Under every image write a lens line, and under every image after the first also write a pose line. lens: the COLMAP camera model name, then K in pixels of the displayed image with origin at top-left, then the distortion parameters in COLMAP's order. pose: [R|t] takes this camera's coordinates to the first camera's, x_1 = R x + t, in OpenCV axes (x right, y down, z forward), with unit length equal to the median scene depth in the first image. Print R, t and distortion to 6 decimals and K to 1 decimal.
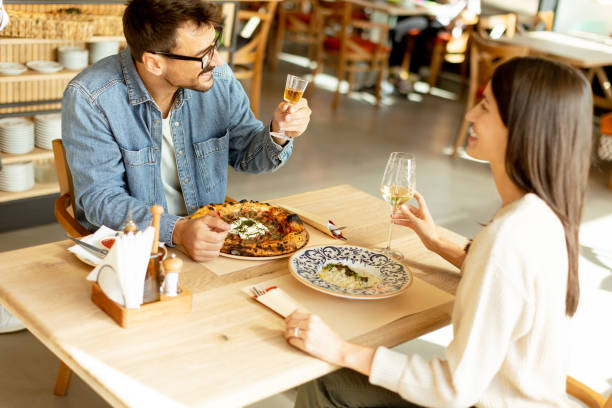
lens RADIAL K [[899.9, 0, 306.0], [0, 899.9, 204.0], [0, 0, 1]] dist [0.024963, 0.091655]
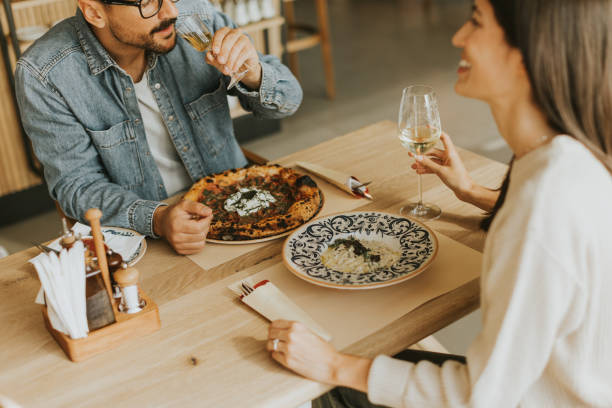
lens RADIAL K [[899.9, 0, 306.0], [0, 899.9, 204.0], [0, 0, 1]] dist [0.024963, 0.091655]
pose [[0.974988, -0.120786, -0.186572, 0.148267], [0.141286, 0.984828, 0.100759, -0.049211], [0.171572, -0.124599, 0.977261, 0.198652]]
